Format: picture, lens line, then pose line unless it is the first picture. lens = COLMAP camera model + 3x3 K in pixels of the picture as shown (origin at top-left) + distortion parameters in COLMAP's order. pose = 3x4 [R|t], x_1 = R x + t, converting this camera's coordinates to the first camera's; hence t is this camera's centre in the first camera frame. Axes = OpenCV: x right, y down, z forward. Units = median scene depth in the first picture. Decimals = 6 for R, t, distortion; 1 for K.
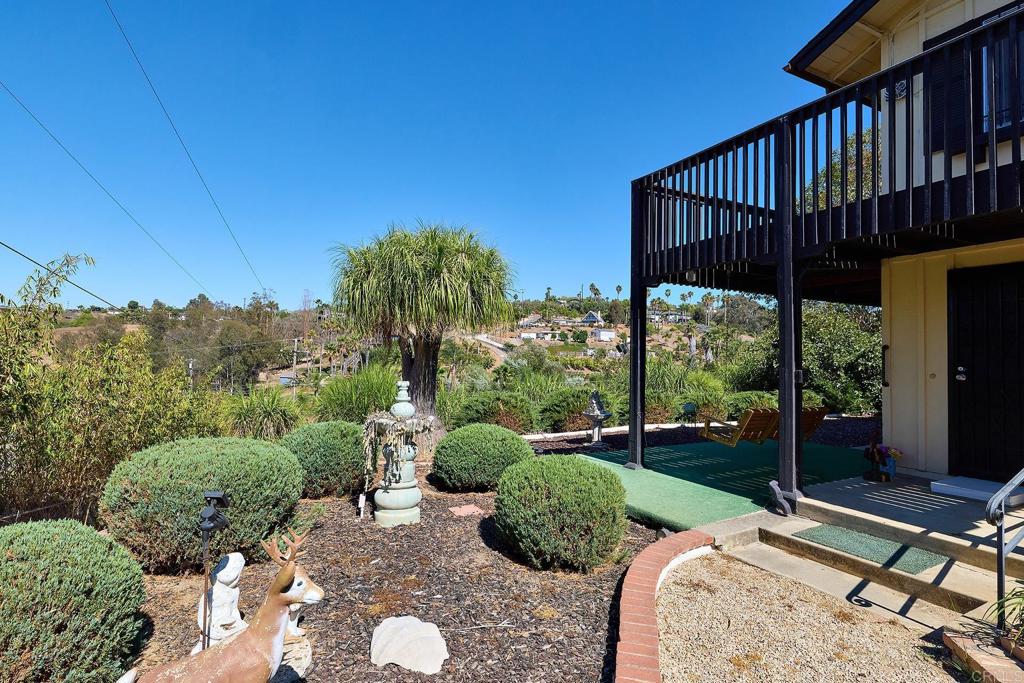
lens RADIAL K [[514.3, 0, 512.0], [0, 514.3, 341.5], [0, 0, 1]] dist [-0.010105, -0.000242]
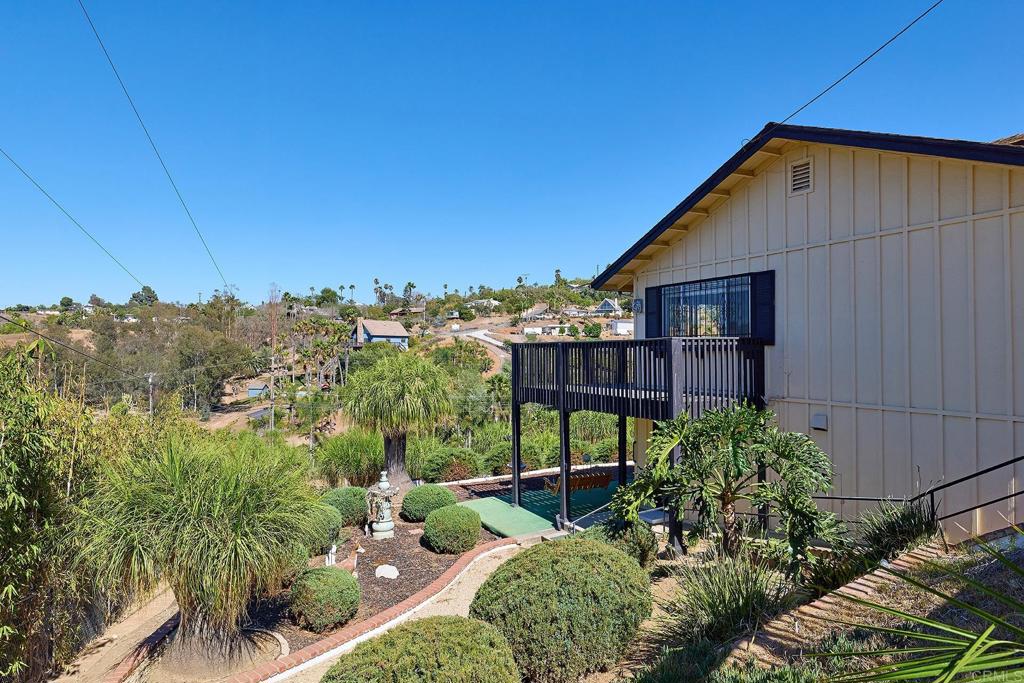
lens RADIAL K [[629.2, 0, 512.0], [0, 629.2, 341.5], [0, 0, 1]] dist [-0.005149, -0.000160]
pose [[0.999544, -0.026776, -0.013943, 0.165084], [0.027058, 0.999425, 0.020426, -0.223662], [0.013388, -0.020794, 0.999694, -0.708496]]
